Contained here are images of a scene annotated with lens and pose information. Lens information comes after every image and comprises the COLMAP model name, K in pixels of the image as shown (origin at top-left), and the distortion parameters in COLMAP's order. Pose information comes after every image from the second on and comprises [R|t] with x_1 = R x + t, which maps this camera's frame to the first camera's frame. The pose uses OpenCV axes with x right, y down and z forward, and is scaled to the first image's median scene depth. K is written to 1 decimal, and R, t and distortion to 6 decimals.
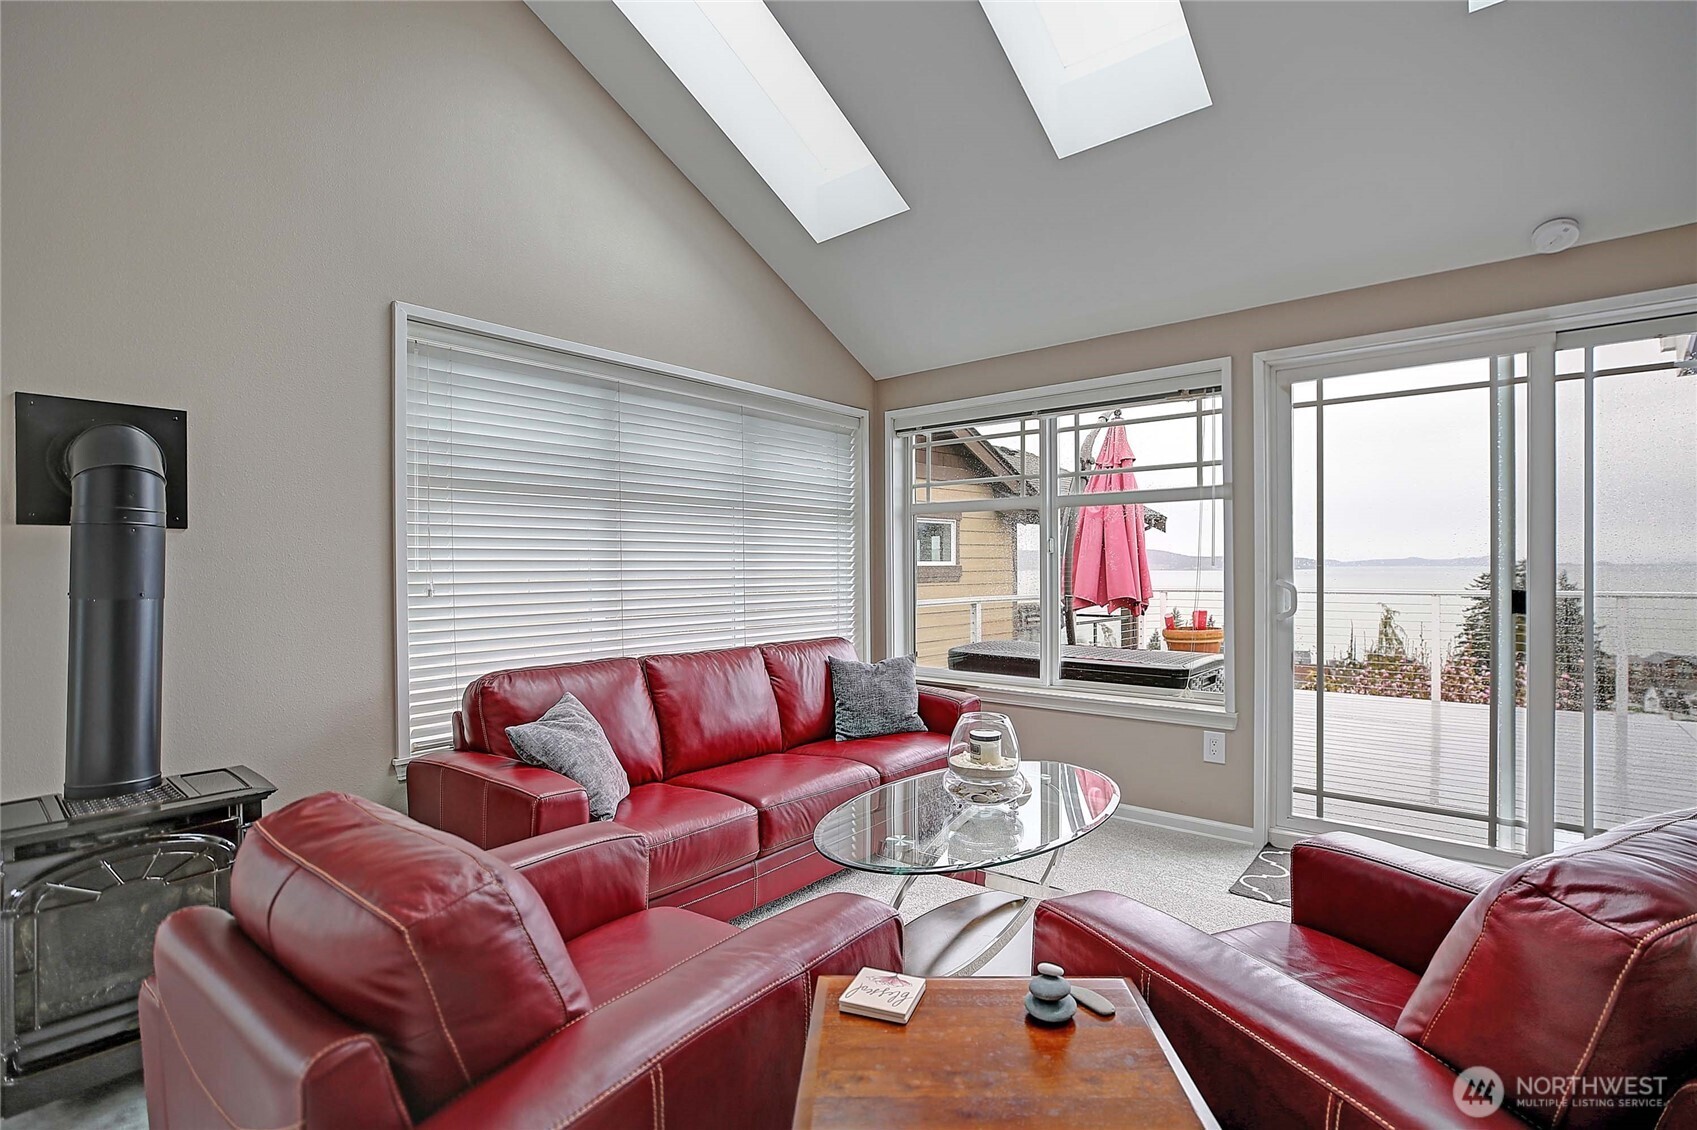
lens RADIAL K [[806.5, 0, 864.3], [0, 806.5, 570.3], [0, 0, 1]] dist [-0.026964, 0.000371]
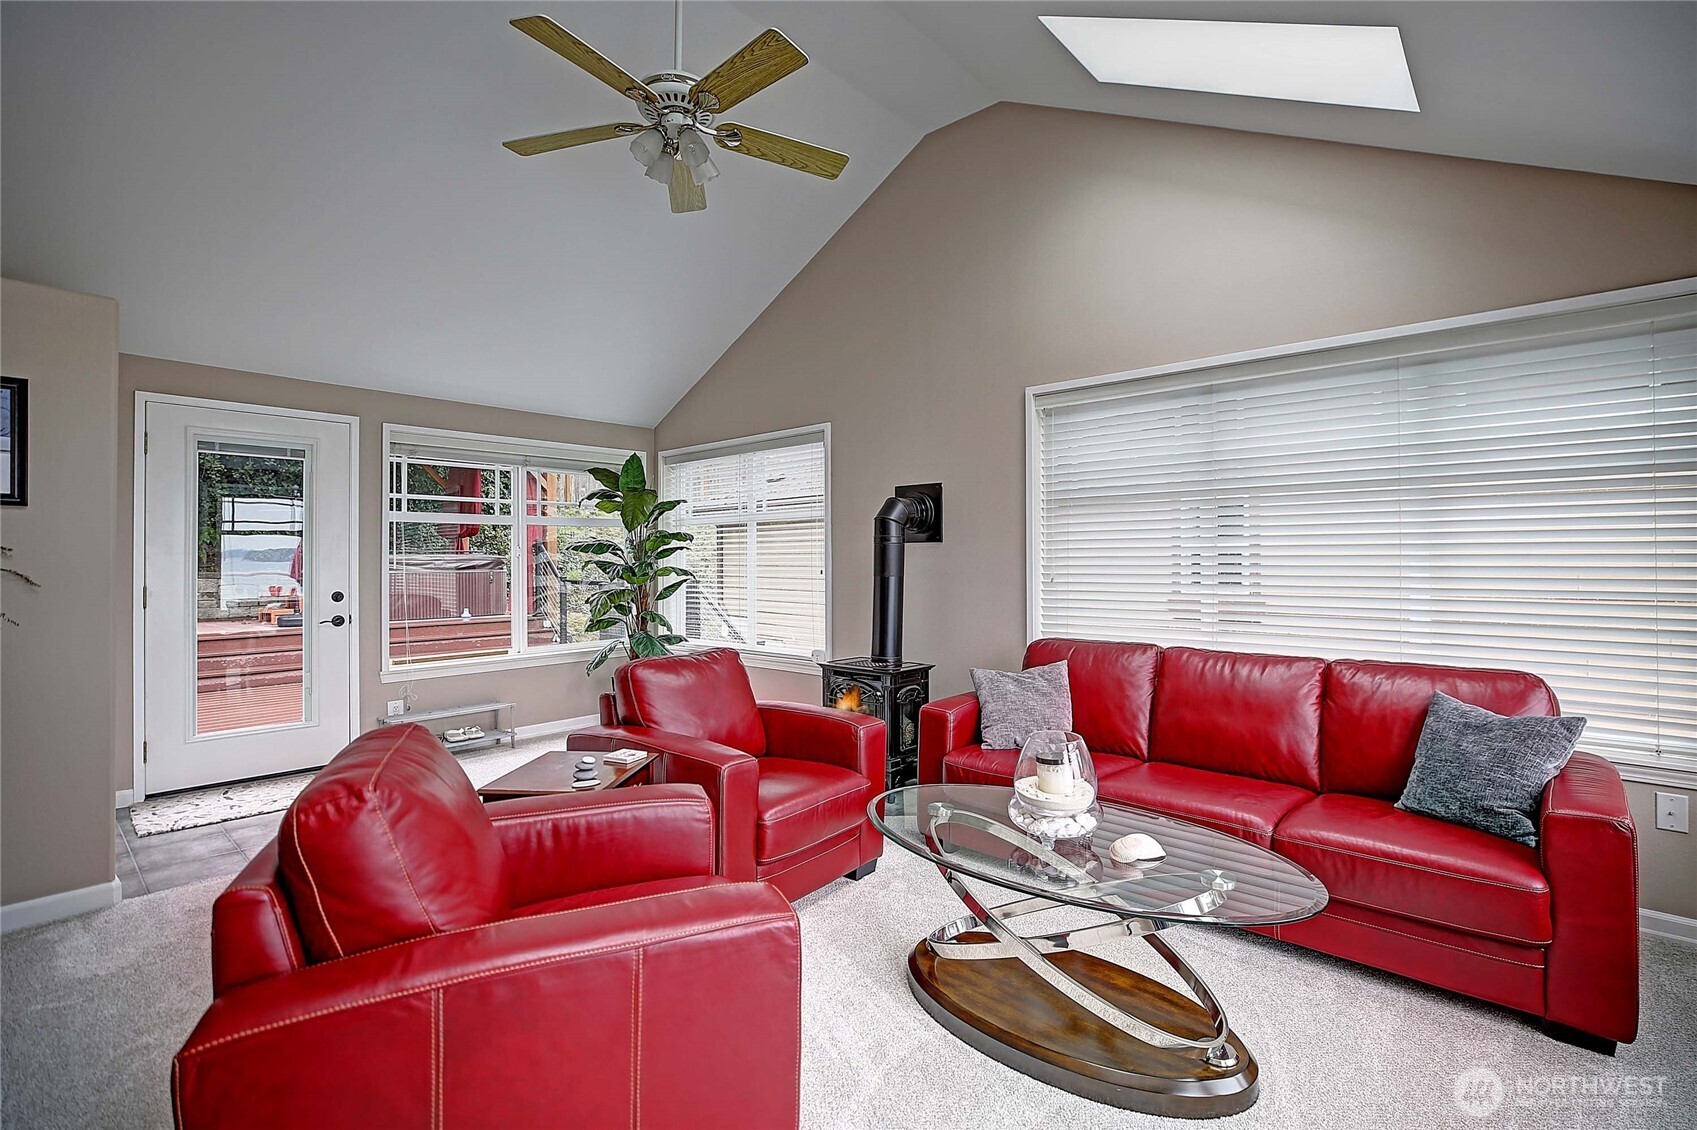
lens RADIAL K [[806.5, 0, 864.3], [0, 806.5, 570.3], [0, 0, 1]] dist [-0.026964, 0.000371]
pose [[-0.044422, 0.006819, -0.998990, 0.886075], [-0.005383, 0.999961, 0.007065, 0.000801], [0.998998, 0.005692, -0.044383, 0.700644]]
